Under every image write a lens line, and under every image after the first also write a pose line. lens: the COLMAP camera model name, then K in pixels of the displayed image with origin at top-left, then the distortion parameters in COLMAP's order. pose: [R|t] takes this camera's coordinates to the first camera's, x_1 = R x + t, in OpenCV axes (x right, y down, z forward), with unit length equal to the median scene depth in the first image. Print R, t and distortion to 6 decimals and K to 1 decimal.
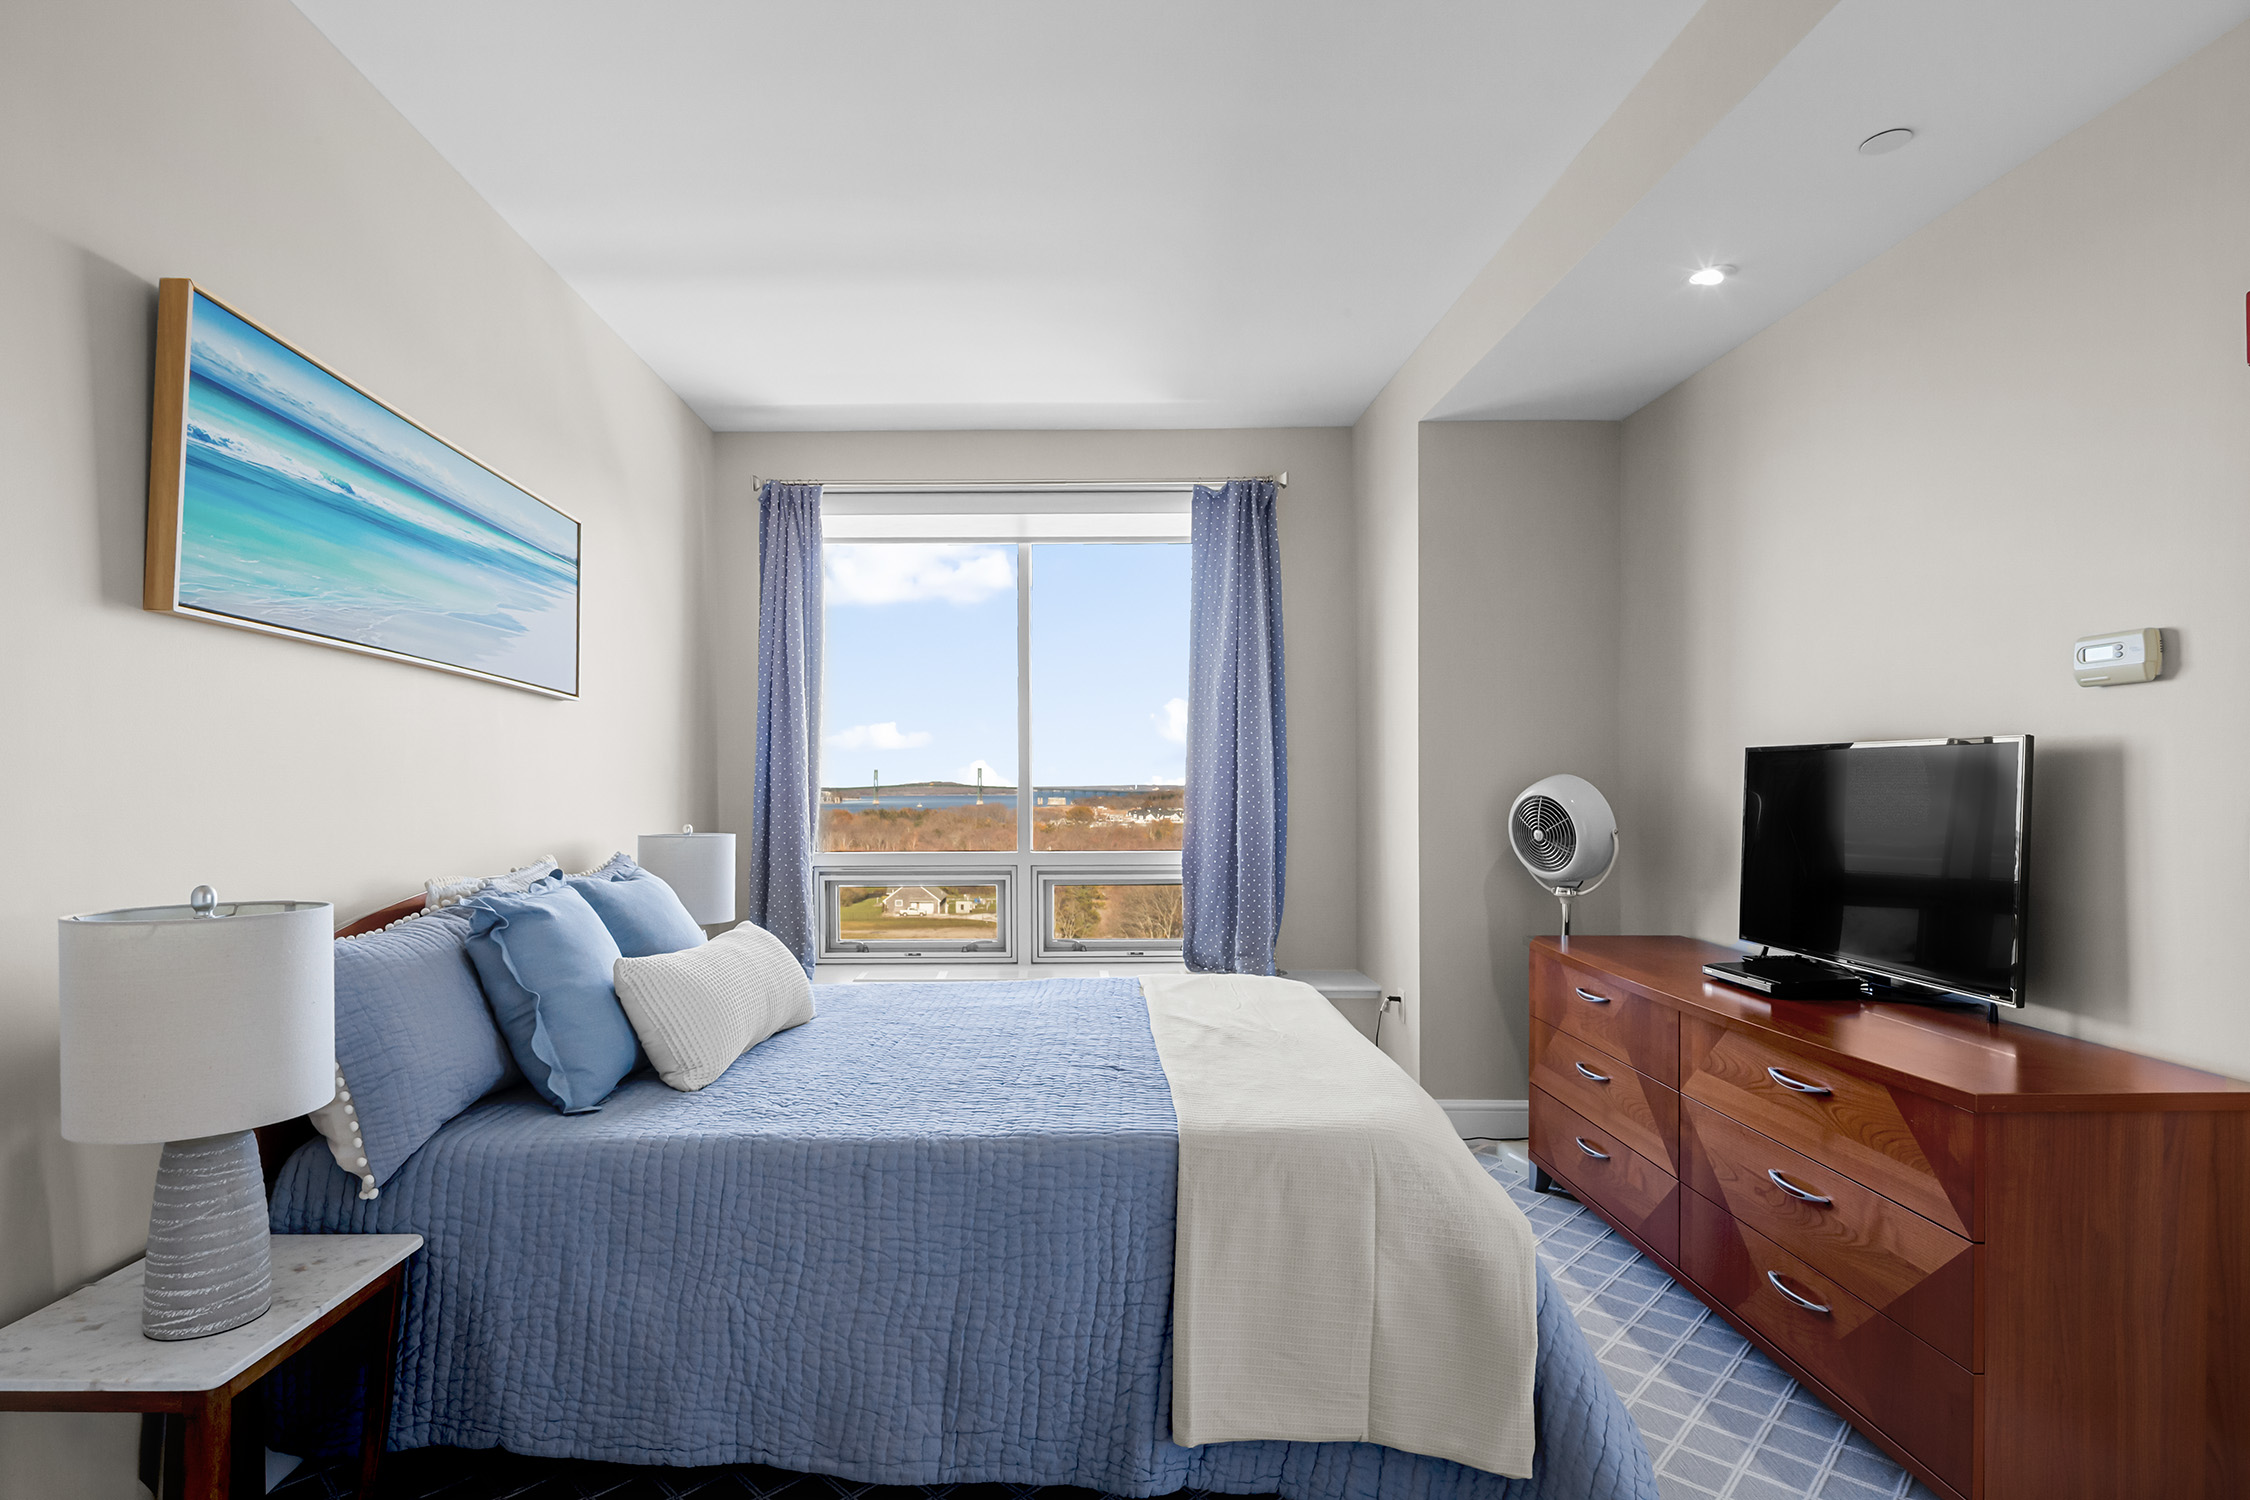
lens RADIAL K [[1116.3, 0, 1119.4], [0, 1116.3, 784.7], [0, 0, 1]] dist [0.001064, -0.000863]
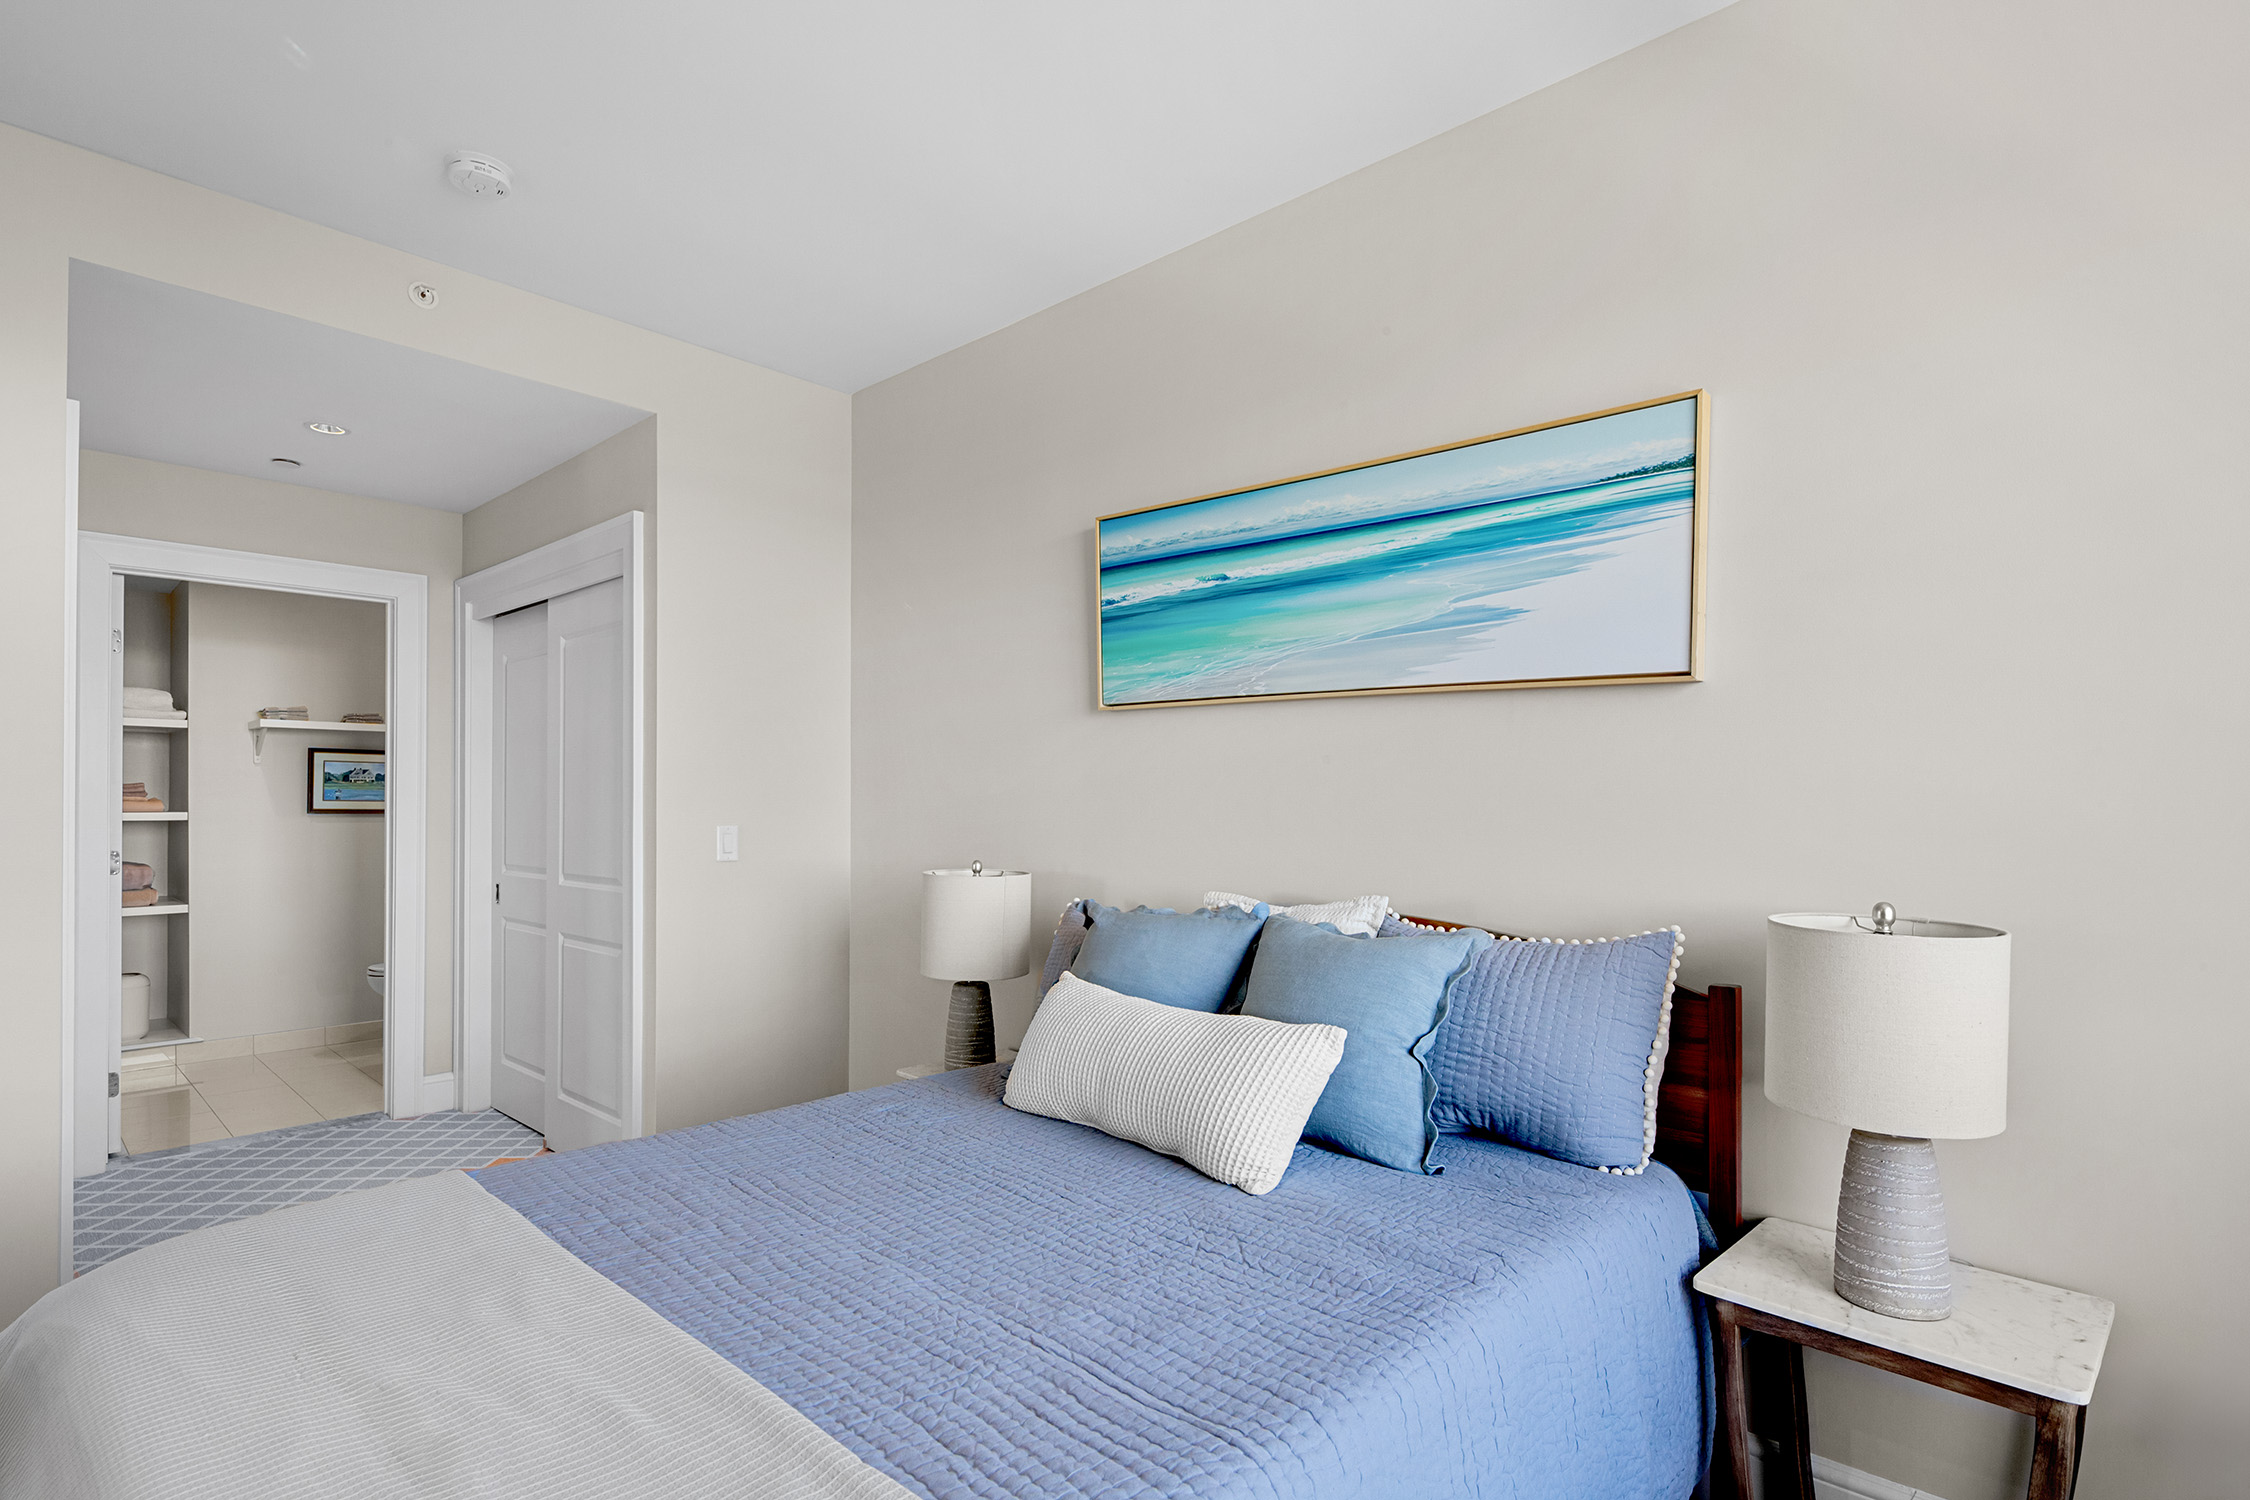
lens RADIAL K [[1116.3, 0, 1119.4], [0, 1116.3, 784.7], [0, 0, 1]] dist [0.001064, -0.000863]
pose [[-0.701405, -0.014765, -0.712610, 0.297007], [0.003500, 0.999702, -0.024158, -0.000381], [0.712754, -0.019439, -0.701144, 1.841612]]
